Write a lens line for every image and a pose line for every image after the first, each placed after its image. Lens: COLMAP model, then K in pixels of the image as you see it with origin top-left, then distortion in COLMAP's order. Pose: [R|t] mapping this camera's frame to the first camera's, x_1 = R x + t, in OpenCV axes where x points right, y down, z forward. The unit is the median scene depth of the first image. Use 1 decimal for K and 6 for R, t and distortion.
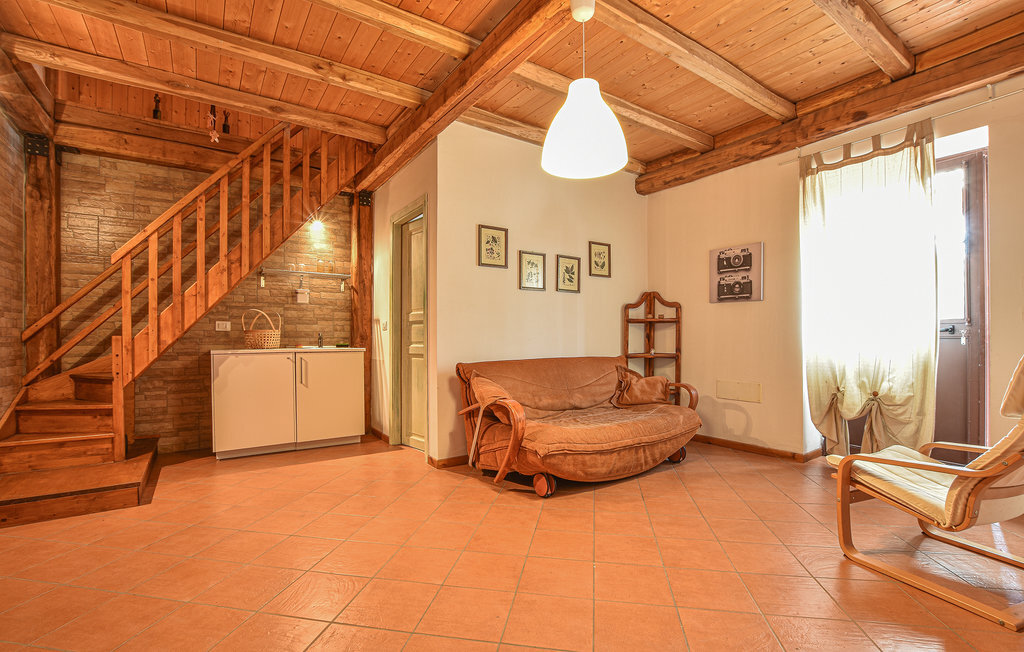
lens RADIAL K [[458.2, 0, 515.2], [0, 458.2, 336.6], [0, 0, 1]] dist [-0.031221, 0.000702]
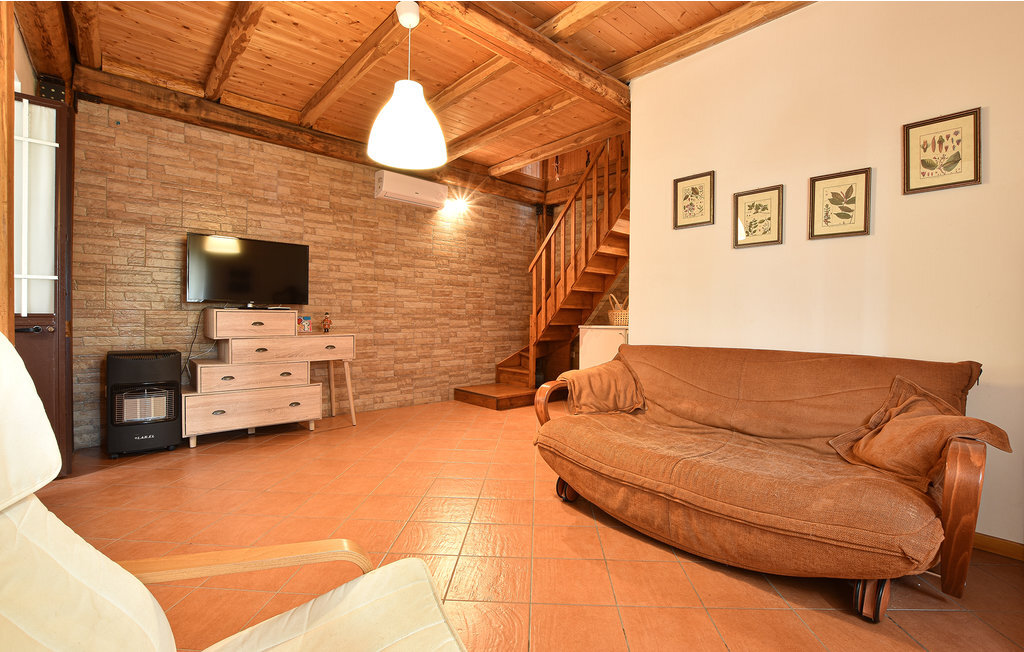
lens RADIAL K [[458.2, 0, 515.3], [0, 458.2, 322.0], [0, 0, 1]] dist [-0.031221, 0.000702]
pose [[0.121283, 0.015308, -0.992500, 0.694885], [-0.005358, 0.999877, 0.014767, 0.000544], [0.992603, 0.003527, 0.121350, 0.609308]]
